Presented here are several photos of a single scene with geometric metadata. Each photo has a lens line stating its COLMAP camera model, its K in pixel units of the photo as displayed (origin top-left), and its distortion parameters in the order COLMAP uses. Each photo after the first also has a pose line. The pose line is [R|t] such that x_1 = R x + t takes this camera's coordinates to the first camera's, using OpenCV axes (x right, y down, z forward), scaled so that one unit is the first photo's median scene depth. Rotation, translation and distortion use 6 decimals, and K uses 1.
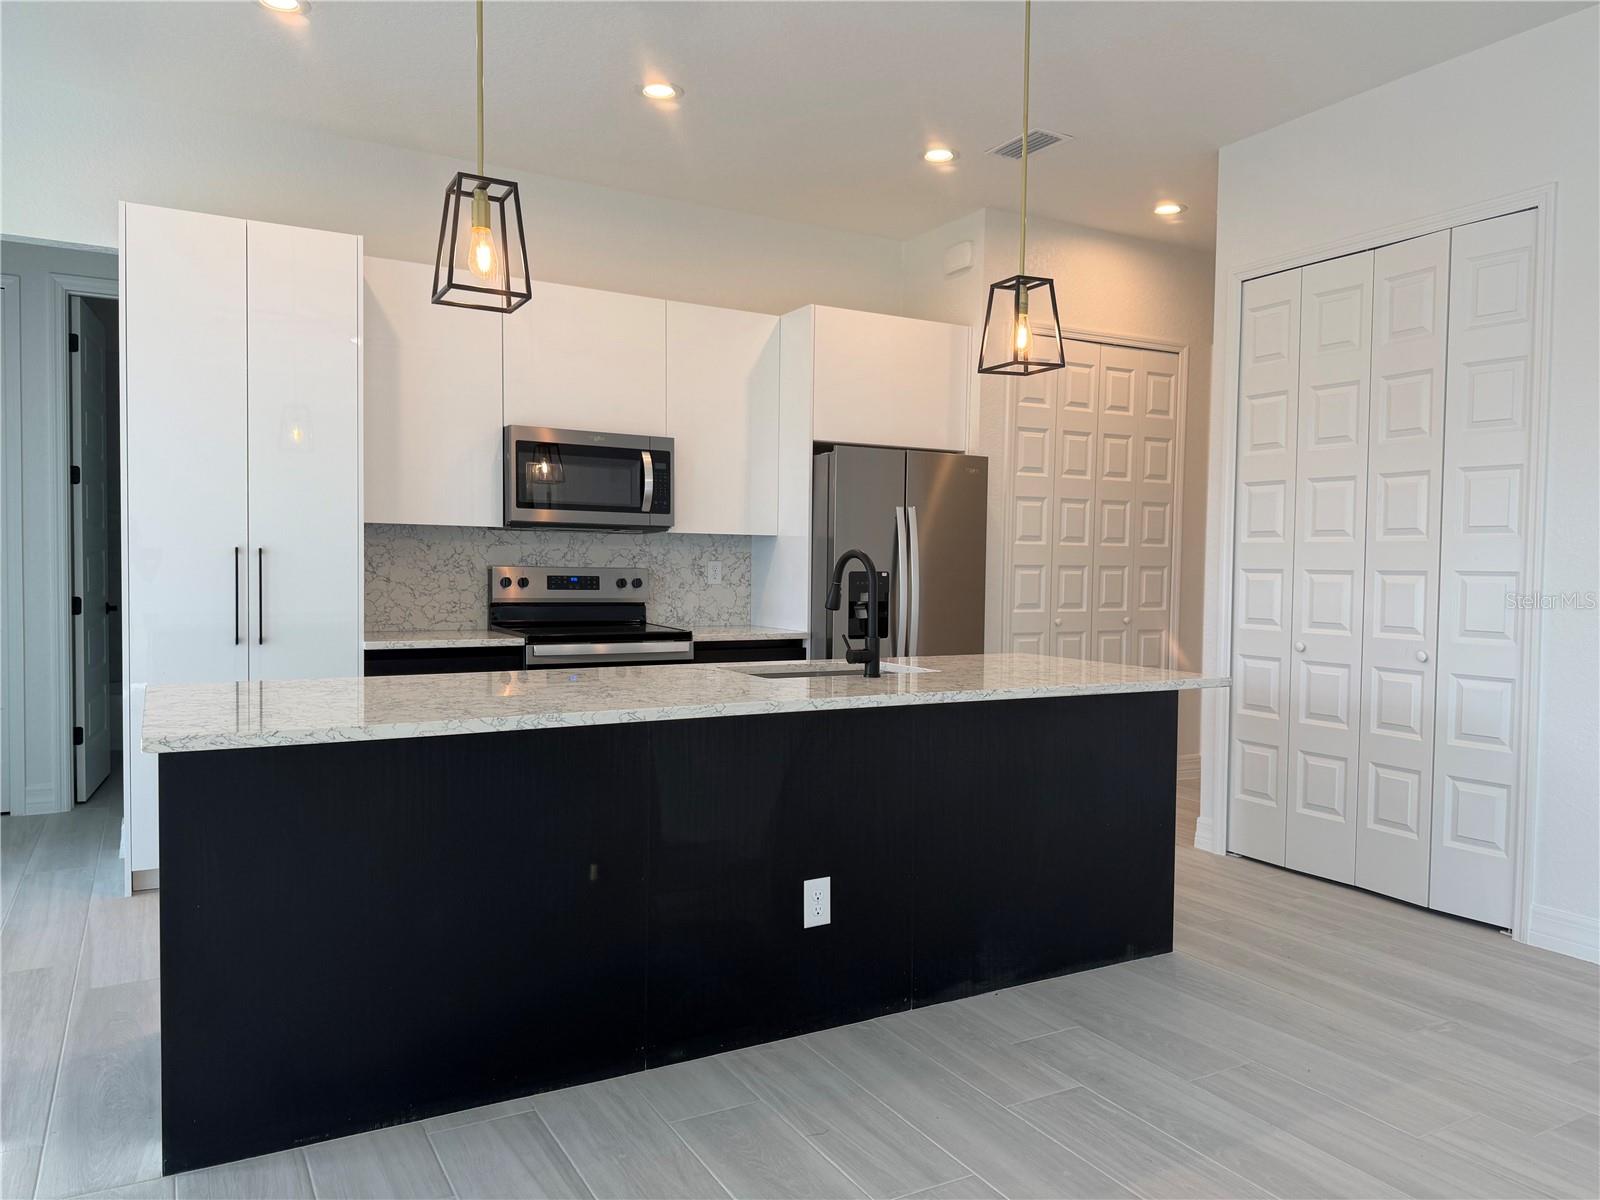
lens RADIAL K [[1126.3, 0, 802.6], [0, 1126.3, 601.5], [0, 0, 1]] dist [0.021959, -0.019928]
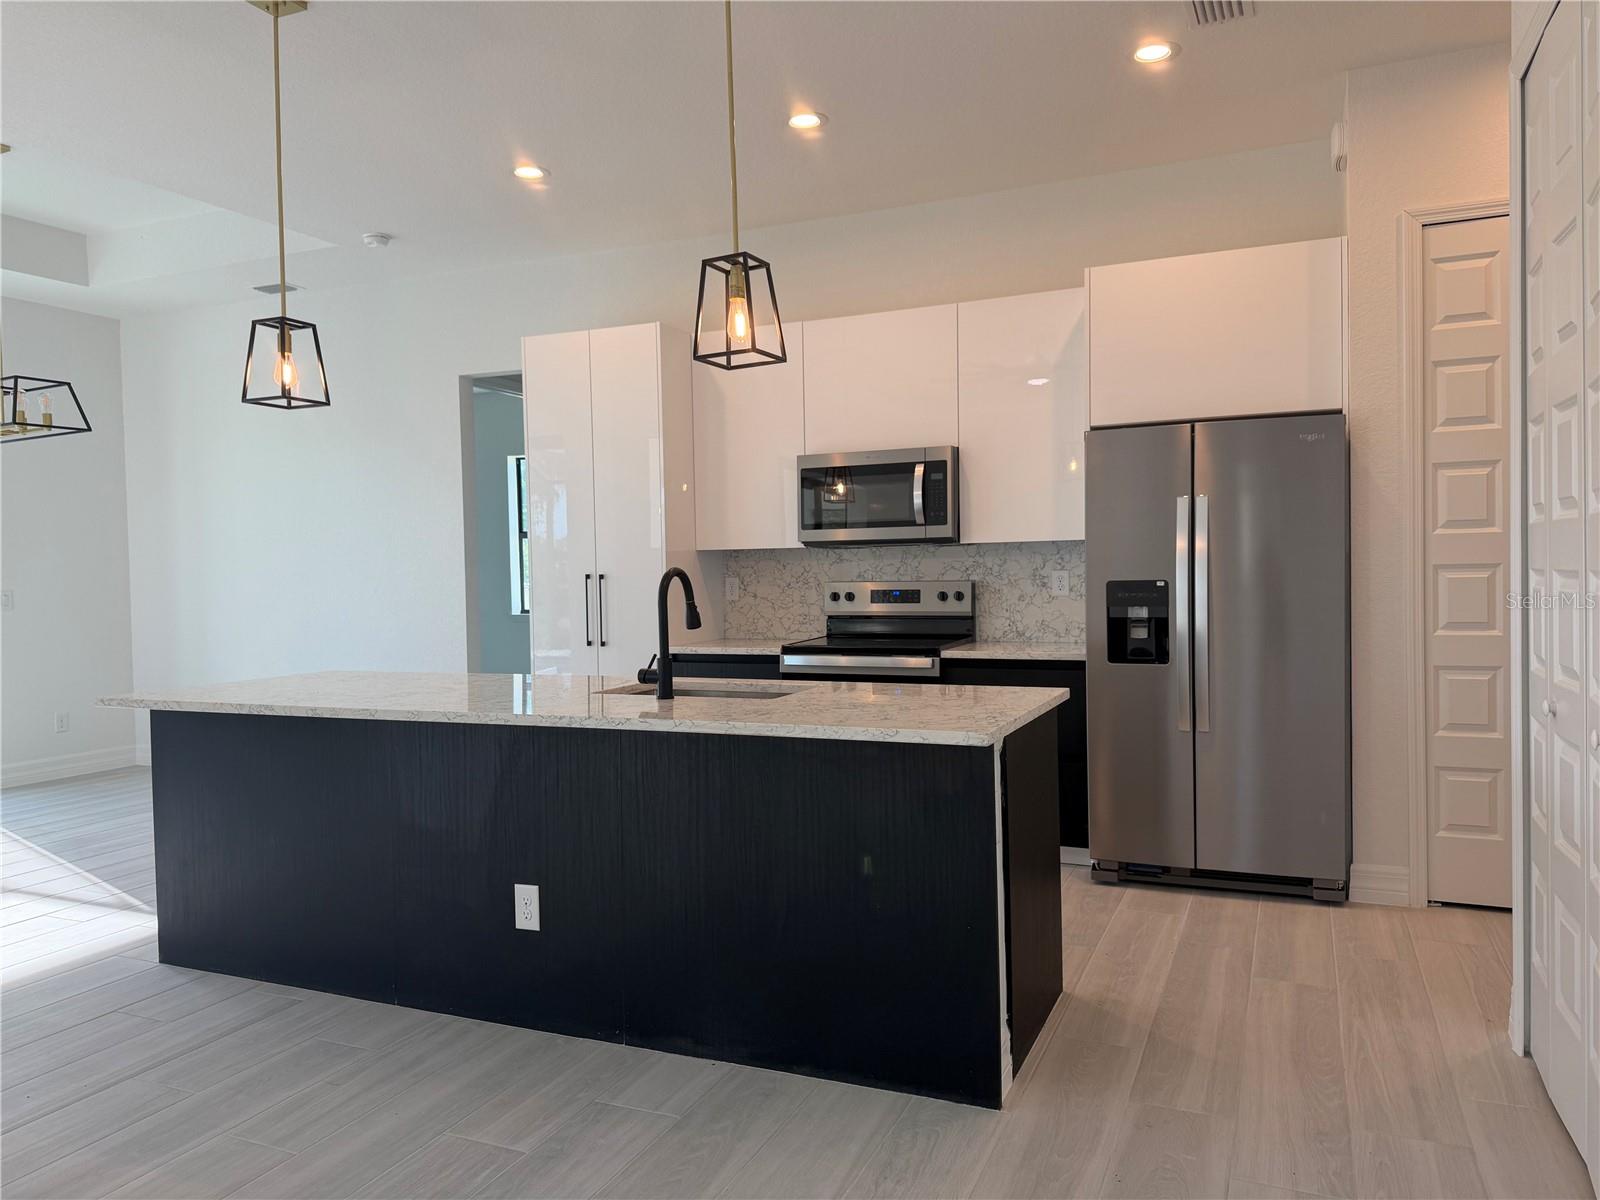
lens RADIAL K [[1126.3, 0, 803.9], [0, 1126.3, 600.0], [0, 0, 1]] dist [0.021959, -0.019928]
pose [[0.600604, -0.002099, -0.799544, 0.593409], [0.001543, 0.999998, -0.001465, -0.012498], [0.799545, -0.000354, 0.600606, 0.329102]]
